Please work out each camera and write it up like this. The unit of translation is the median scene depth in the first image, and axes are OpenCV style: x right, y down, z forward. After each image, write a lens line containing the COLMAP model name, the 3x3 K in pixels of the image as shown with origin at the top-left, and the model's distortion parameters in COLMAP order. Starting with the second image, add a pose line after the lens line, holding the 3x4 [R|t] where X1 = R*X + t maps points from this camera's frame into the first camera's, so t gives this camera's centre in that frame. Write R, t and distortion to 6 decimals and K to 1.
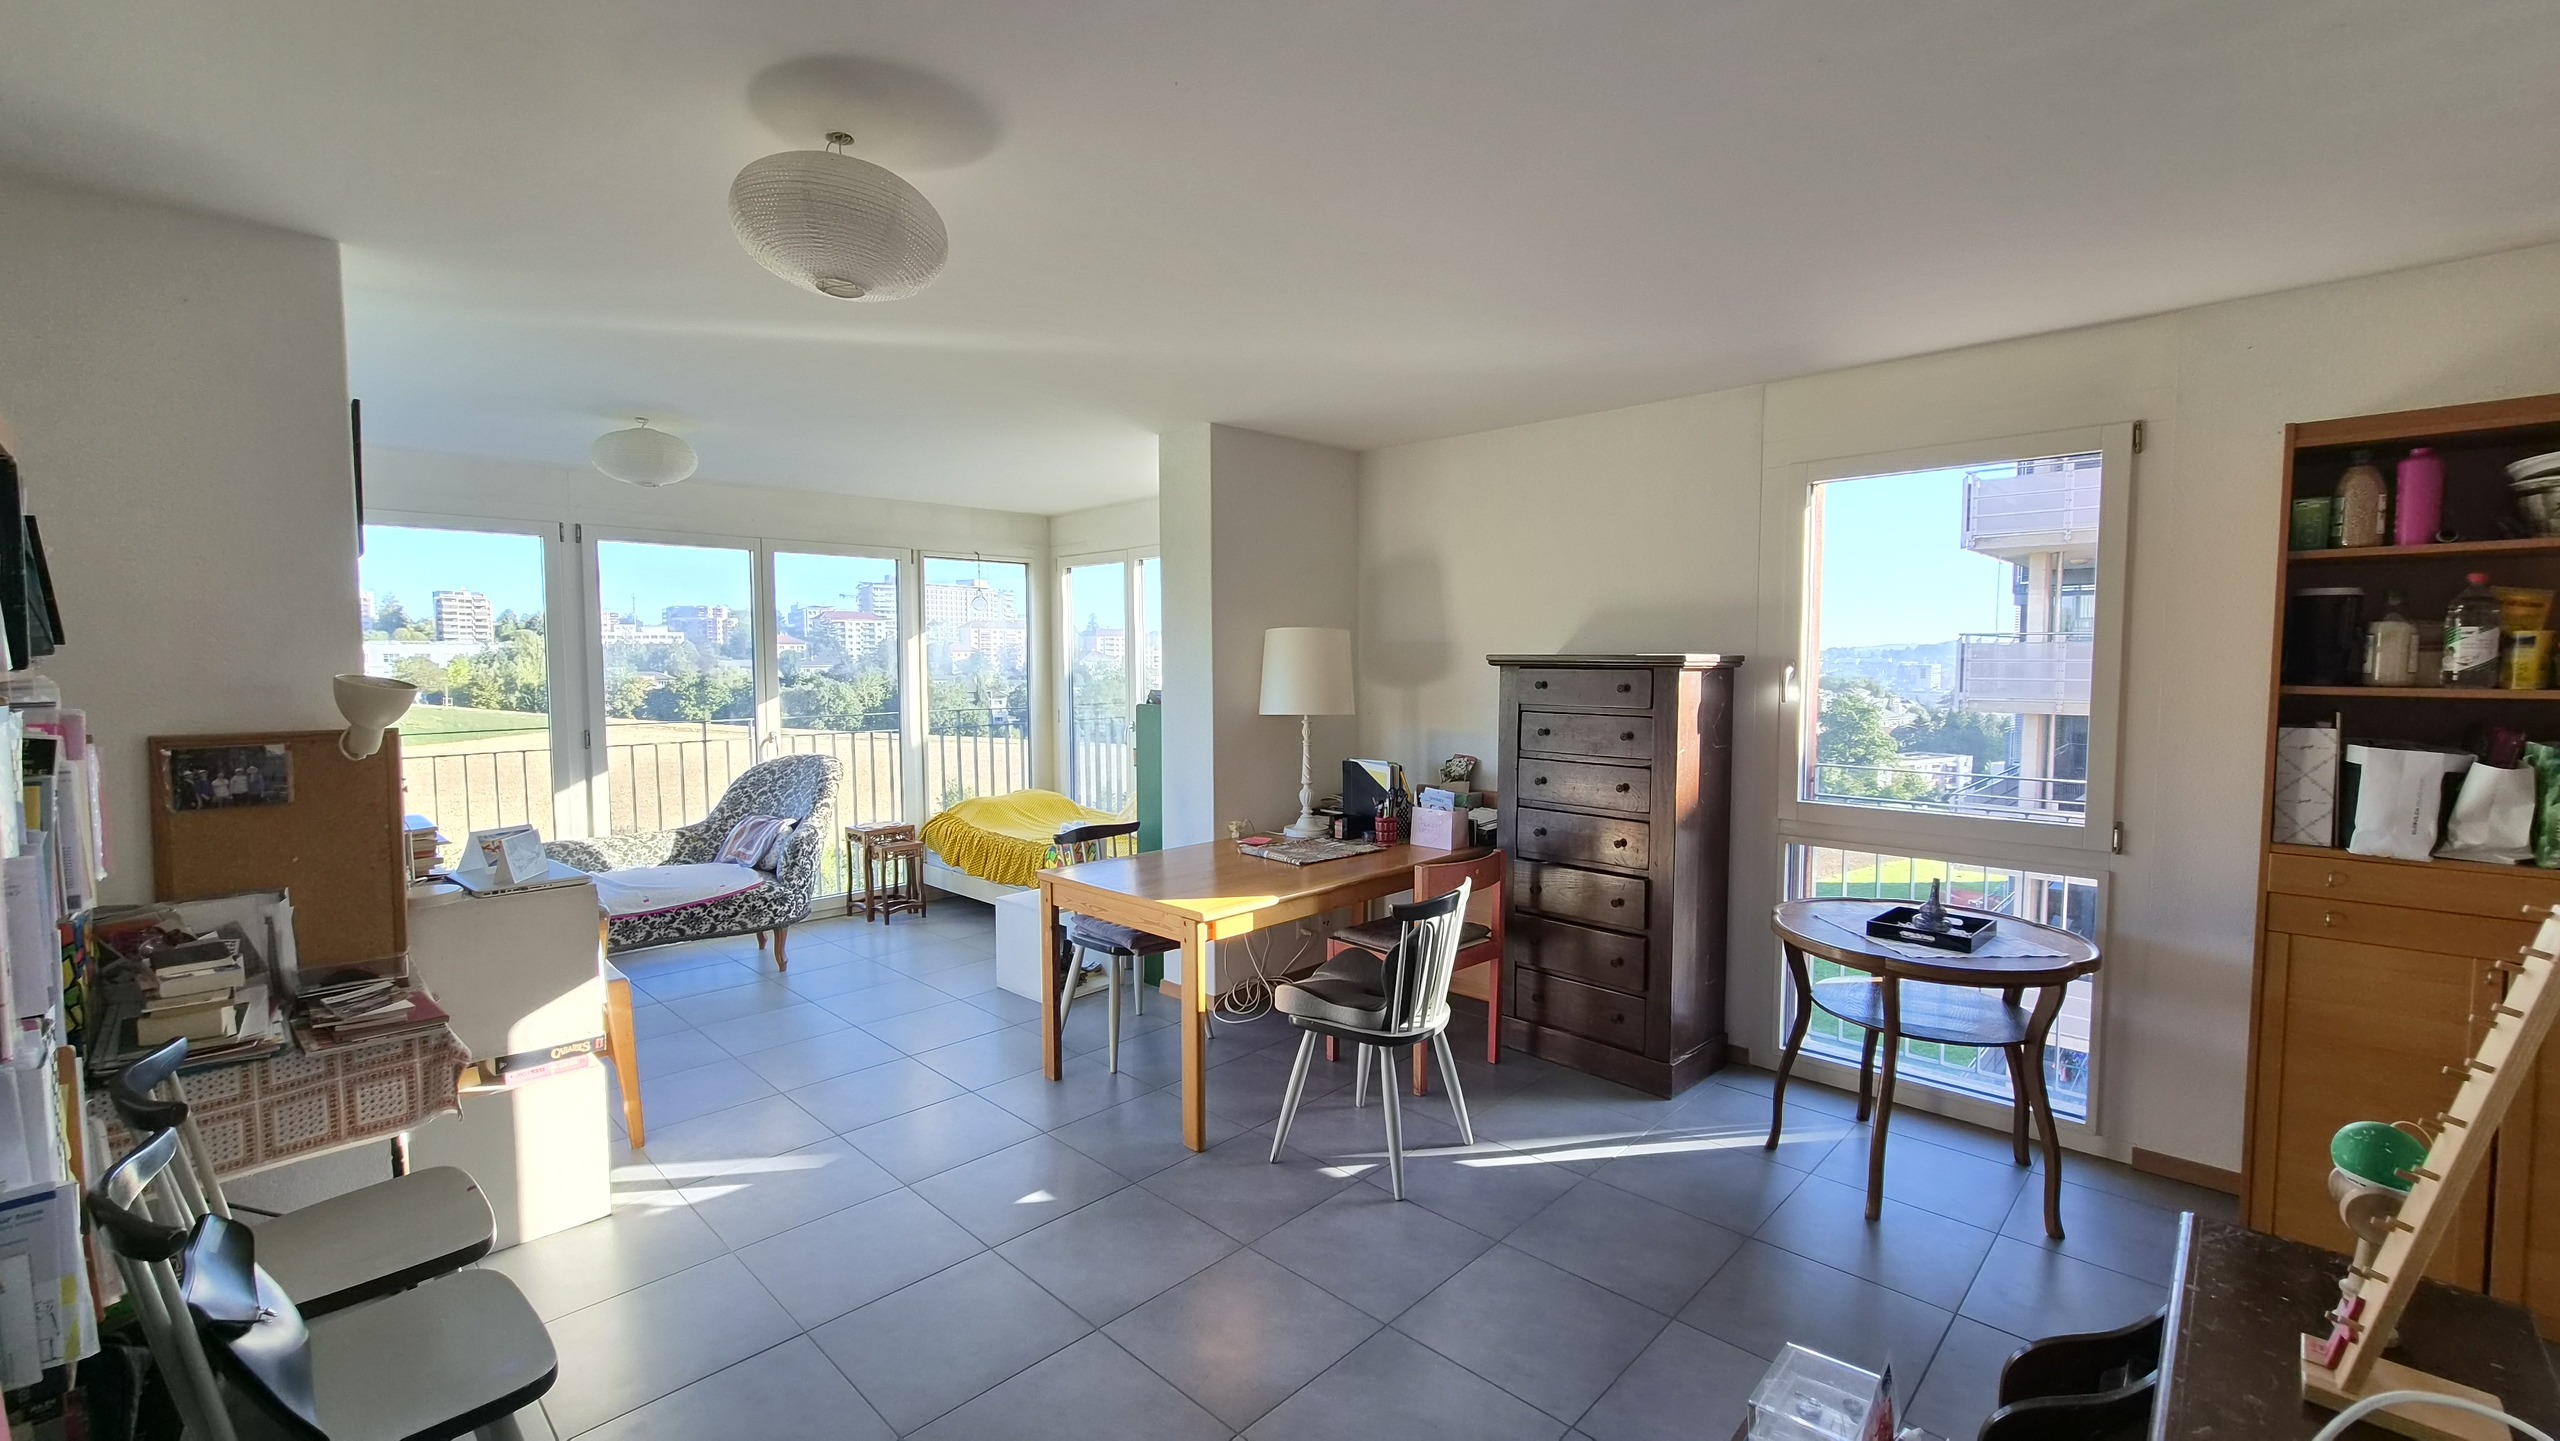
lens RADIAL K [[1044.2, 0, 1272.7], [0, 1044.2, 732.3], [0, 0, 1]] dist [-0.002669, -0.000728]
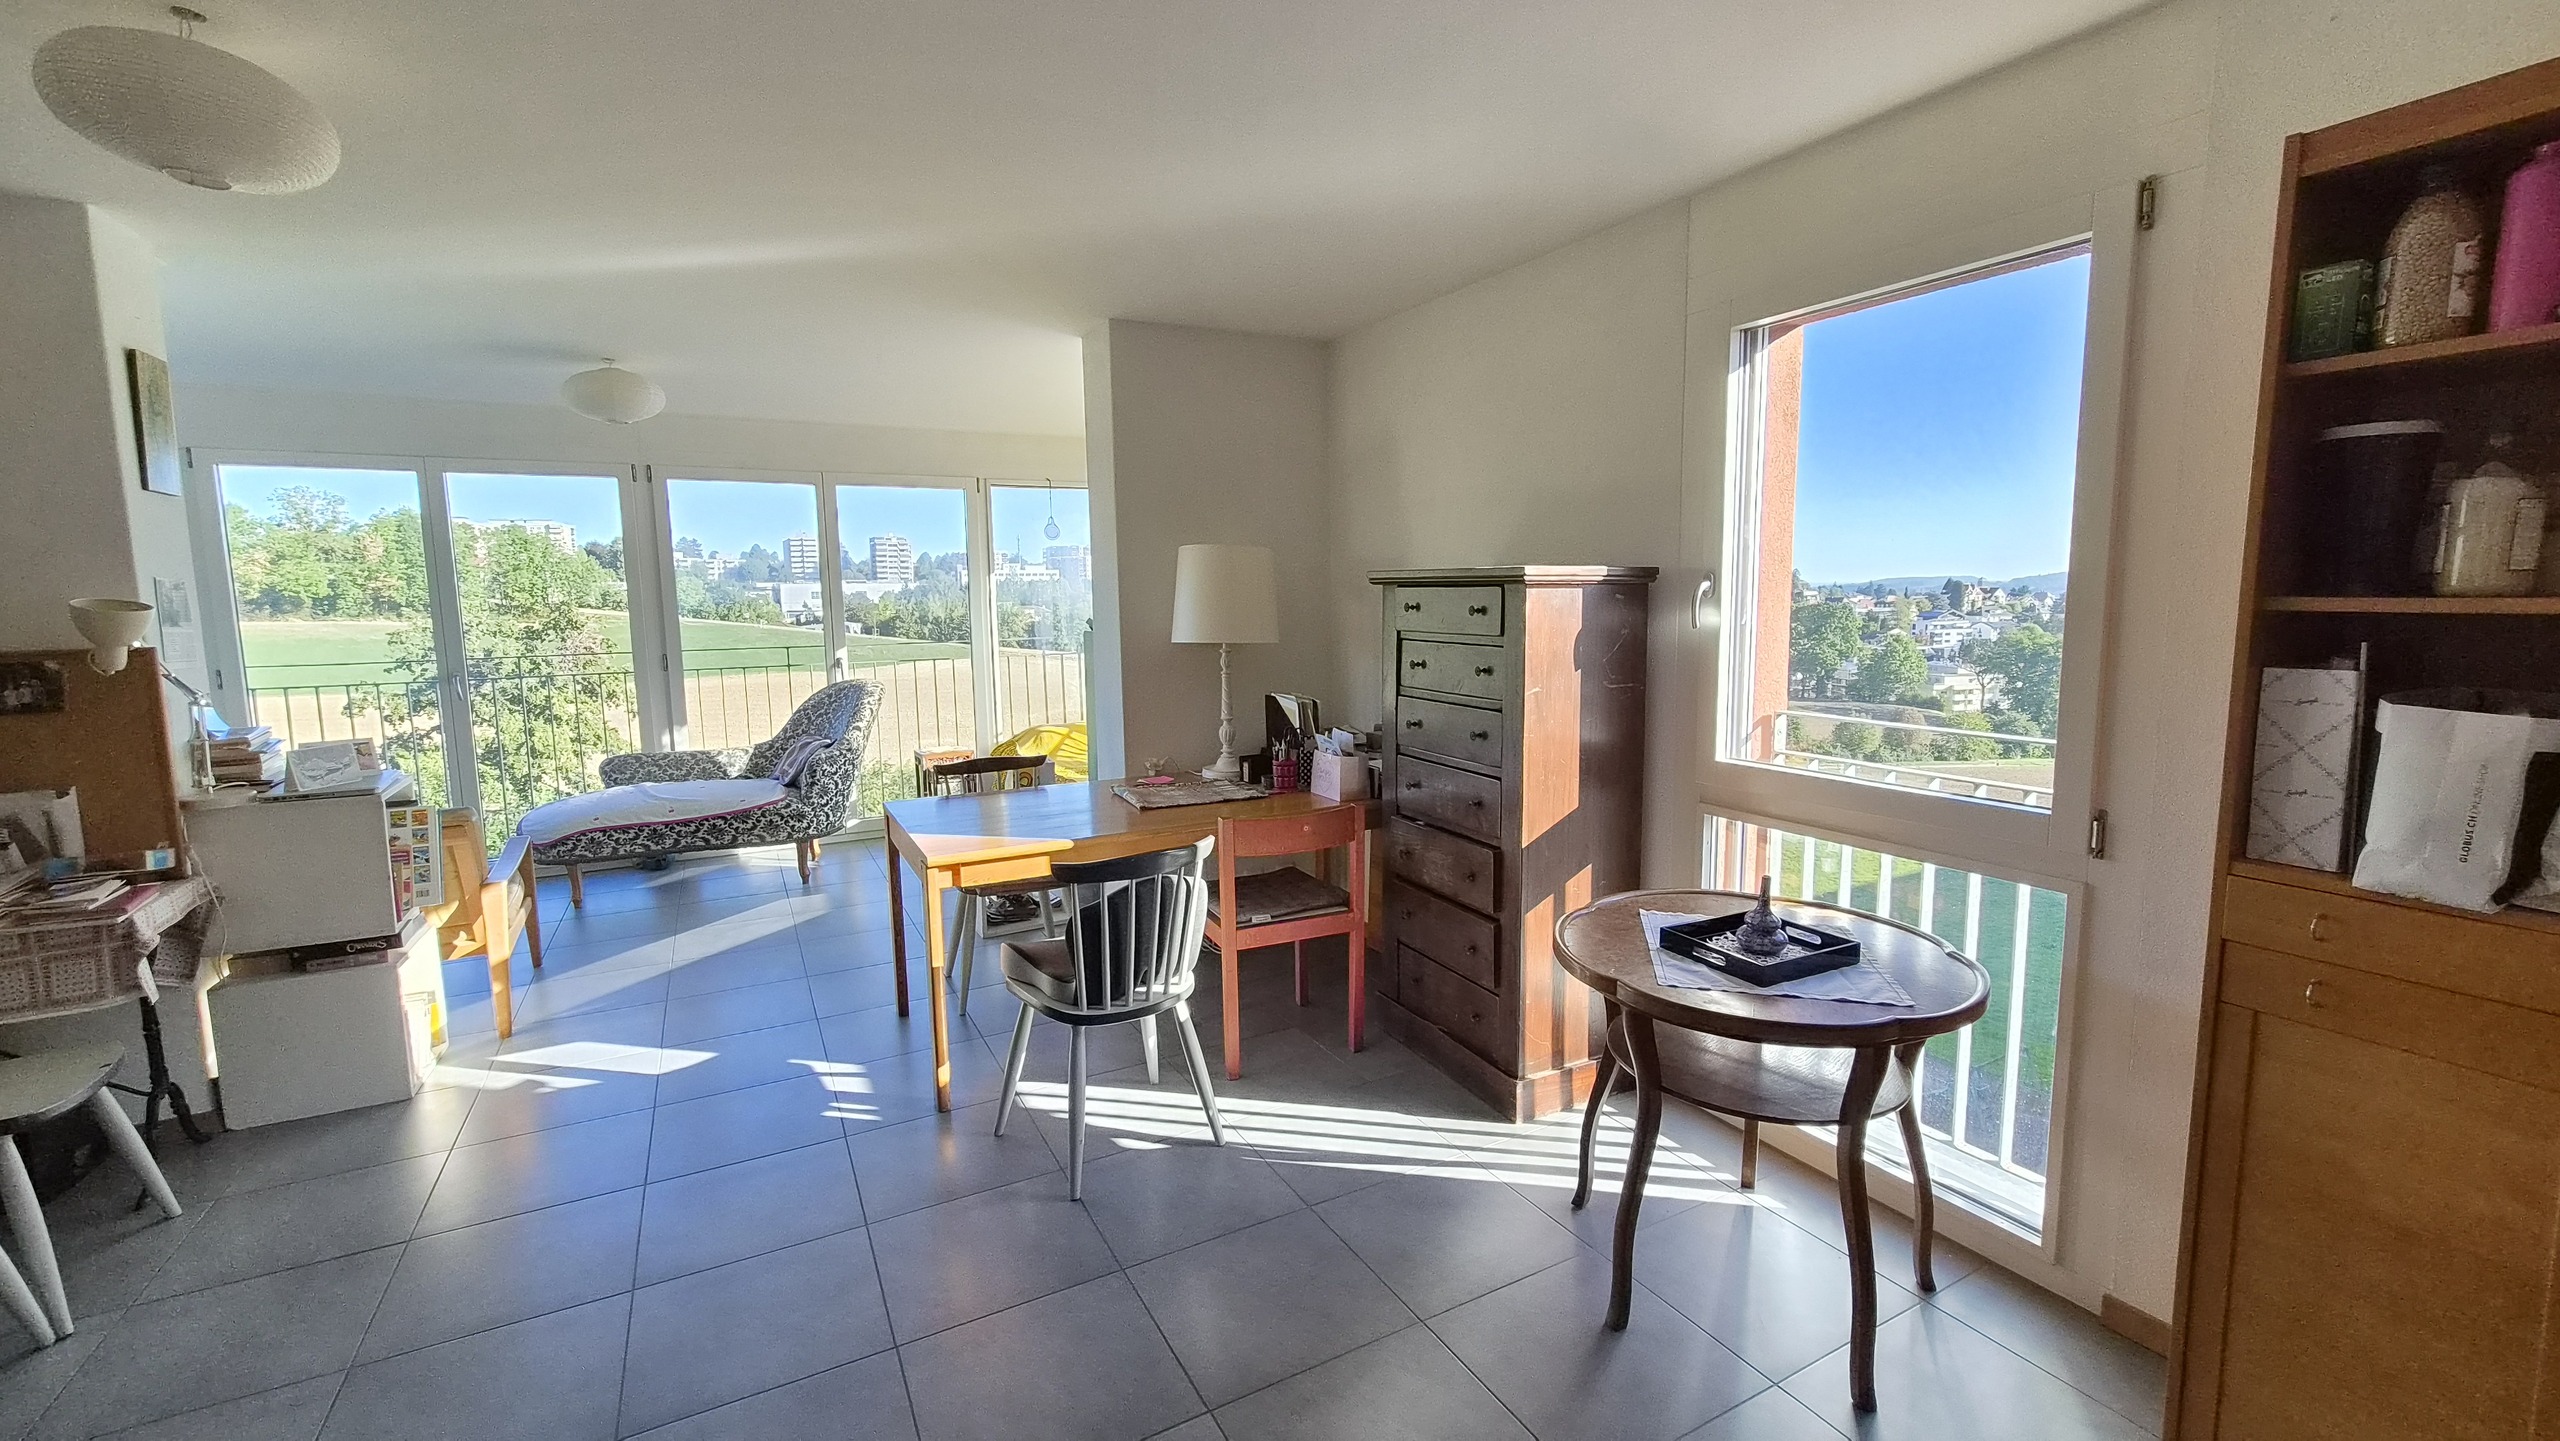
lens RADIAL K [[1044.2, 0, 1297.6], [0, 1044.2, 719.0], [0, 0, 1]] dist [-0.002669, -0.000728]
pose [[0.957348, 0.026329, -0.287735, 0.437220], [-0.011293, 0.998488, 0.053792, -0.000716], [0.288716, -0.048248, 0.956198, 0.195486]]
